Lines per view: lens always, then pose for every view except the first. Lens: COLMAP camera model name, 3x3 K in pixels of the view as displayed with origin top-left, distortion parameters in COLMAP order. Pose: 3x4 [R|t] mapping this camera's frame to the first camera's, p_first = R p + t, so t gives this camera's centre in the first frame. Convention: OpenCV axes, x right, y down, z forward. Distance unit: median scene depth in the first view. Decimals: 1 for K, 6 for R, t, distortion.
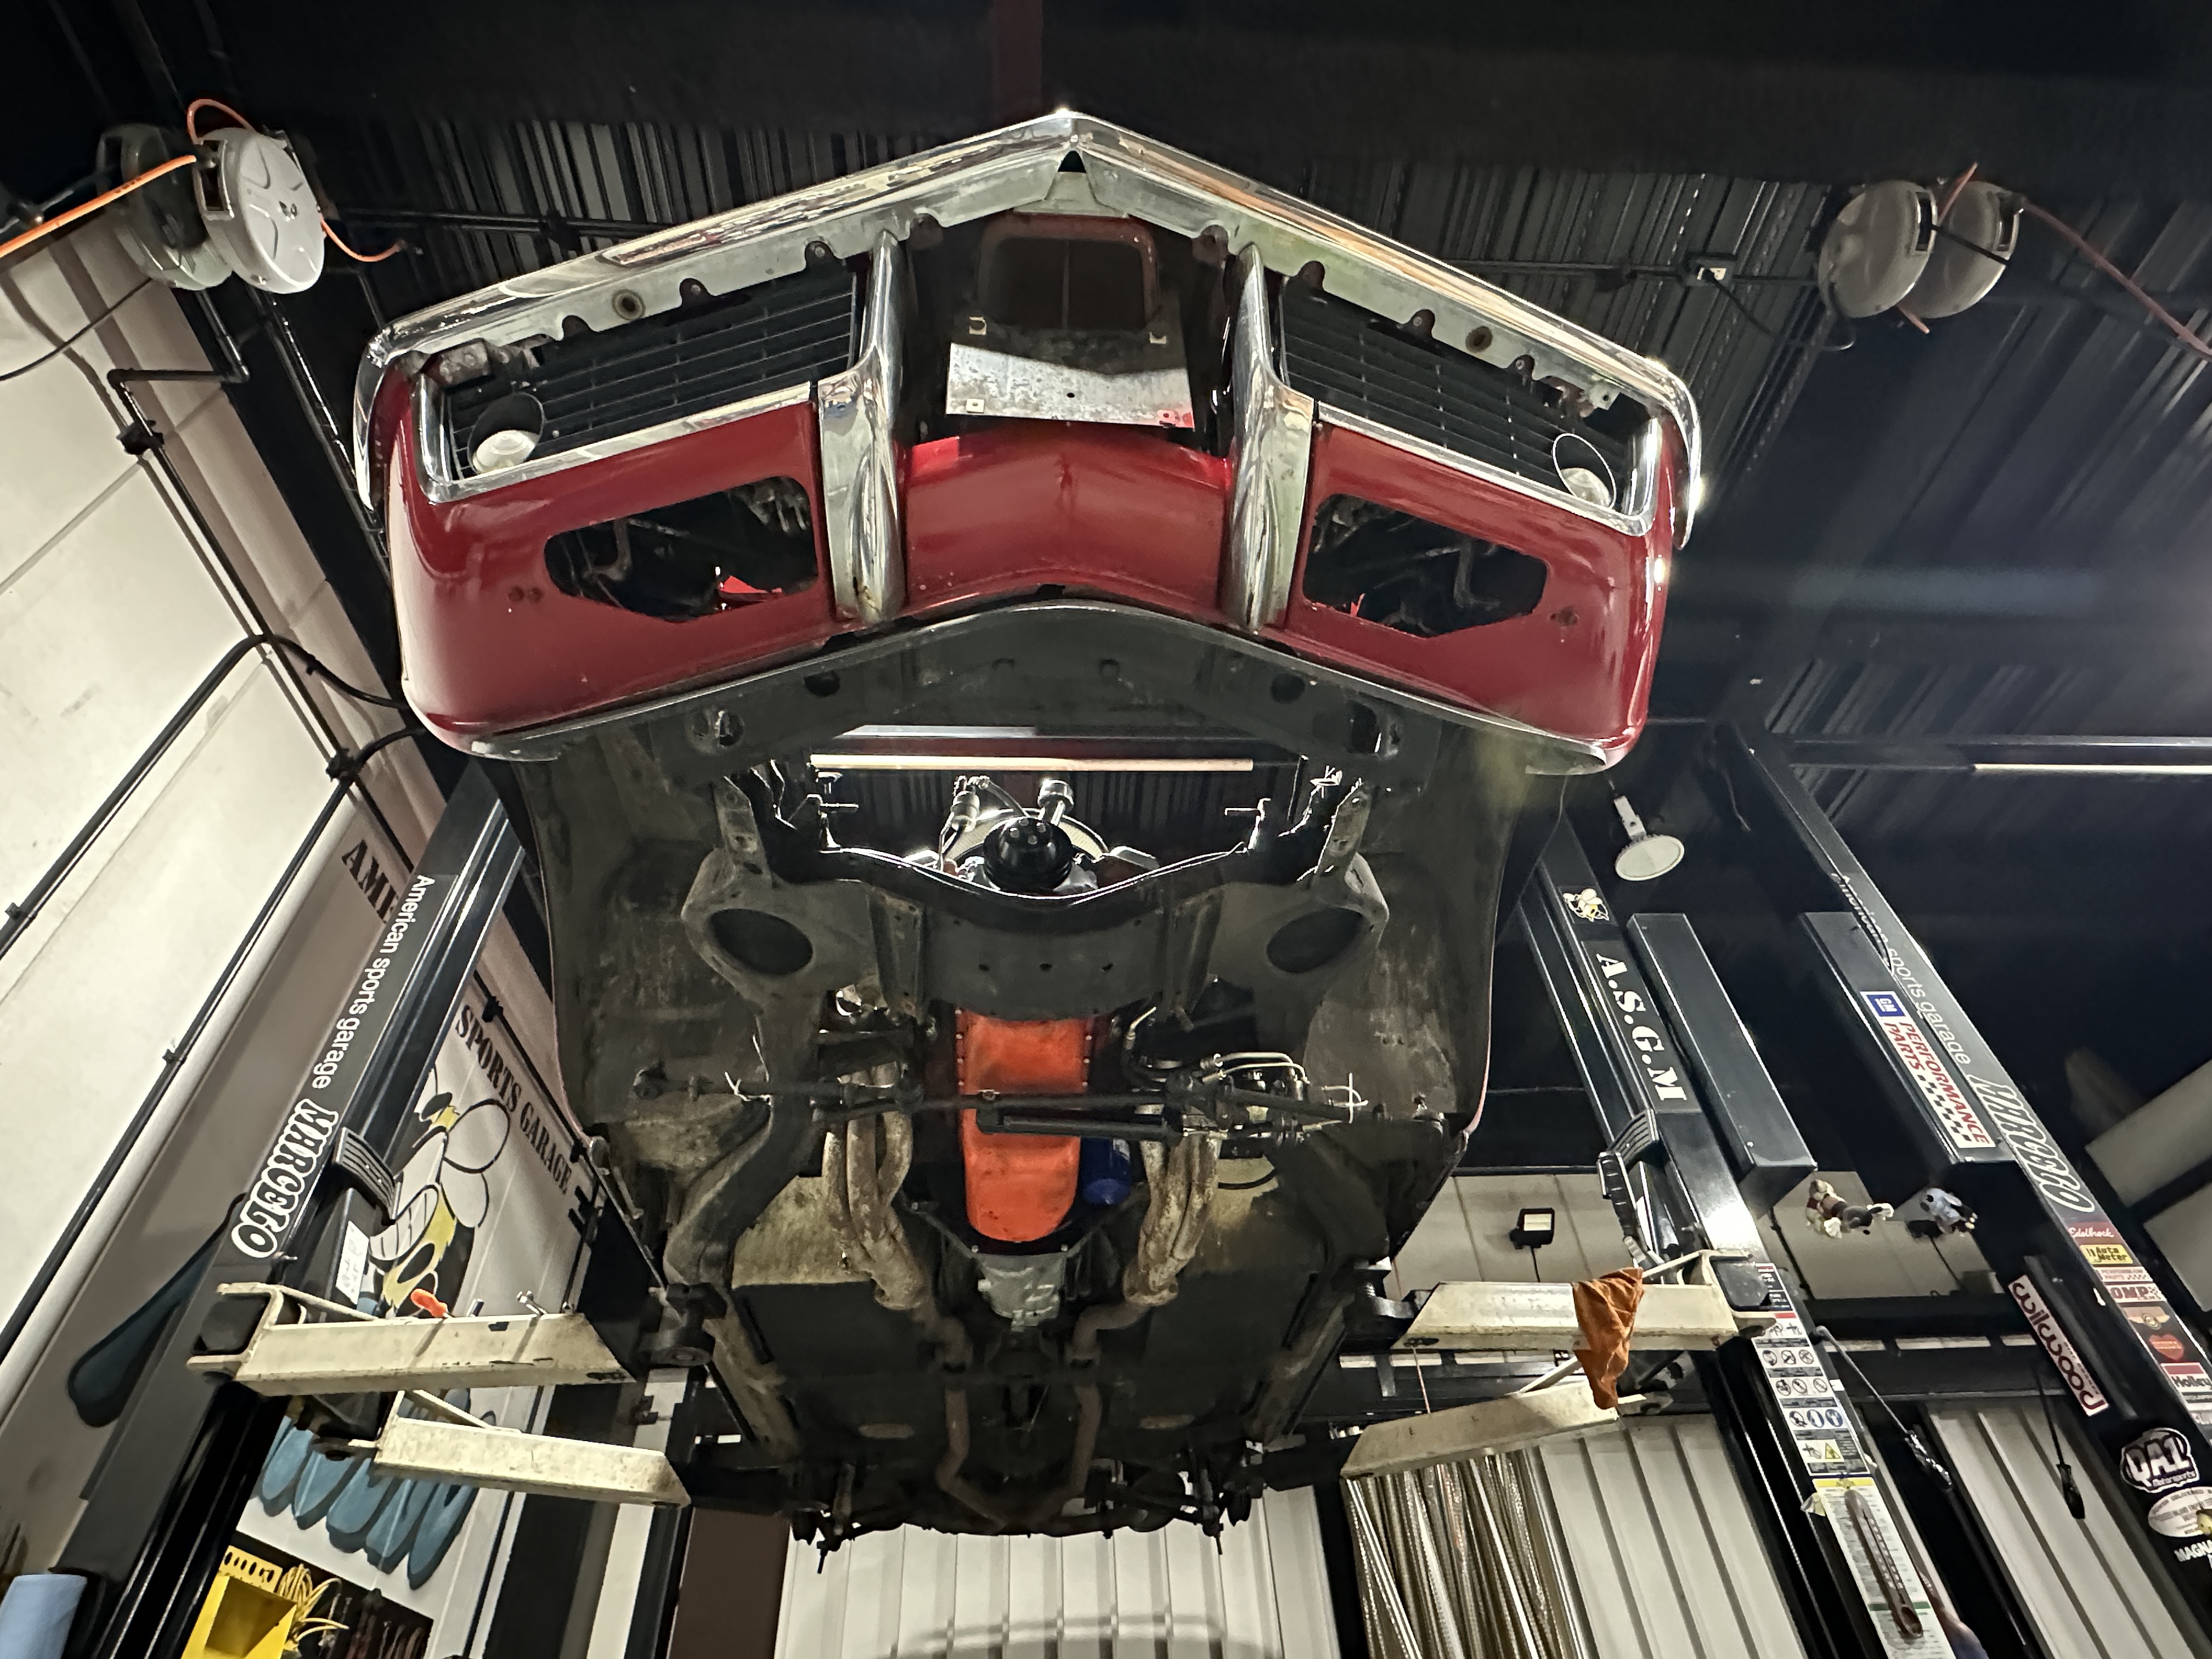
lens RADIAL K [[1099.1, 0, 1100.3], [0, 1099.1, 839.2], [0, 0, 1]] dist [-0.004849, 0.000593]
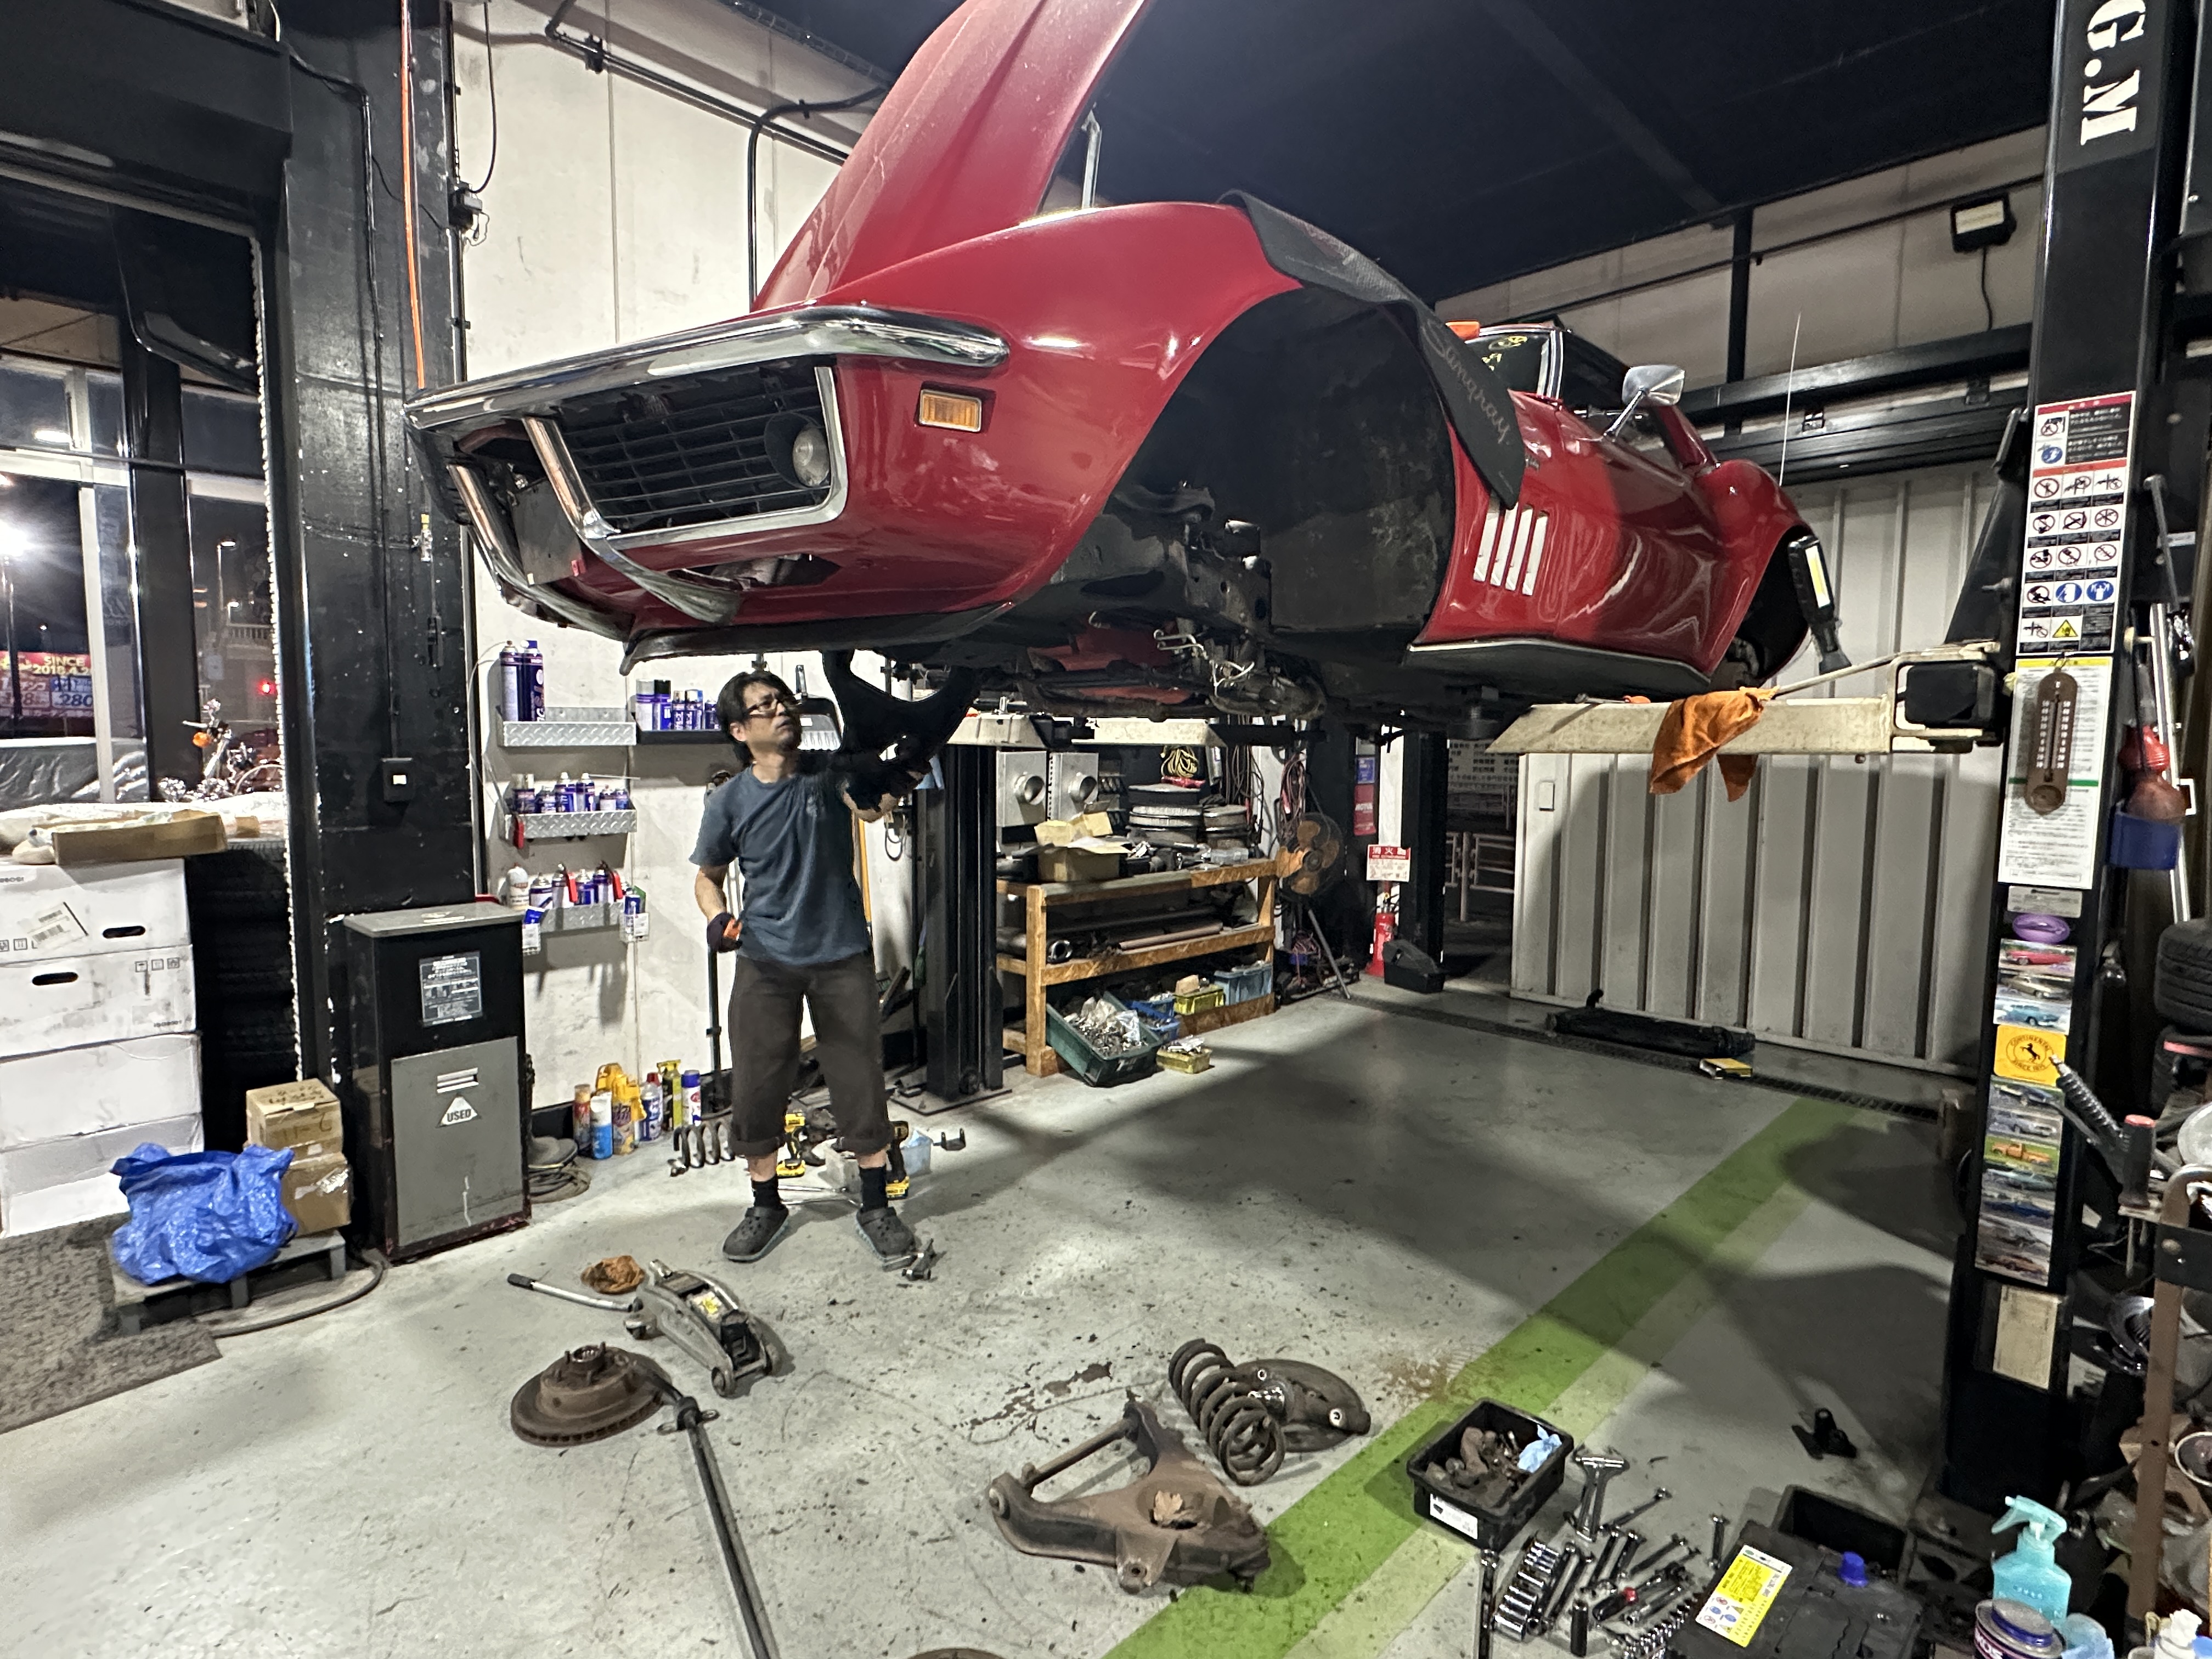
lens RADIAL K [[1112.9, 0, 1103.5], [0, 1112.9, 825.0], [0, 0, 1]] dist [-0.001706, 0.000258]
pose [[0.659240, 0.109495, -0.743917, 0.738032], [0.488574, 0.689664, 0.534471, -0.139744], [0.571575, -0.715803, 0.401158, 0.110350]]
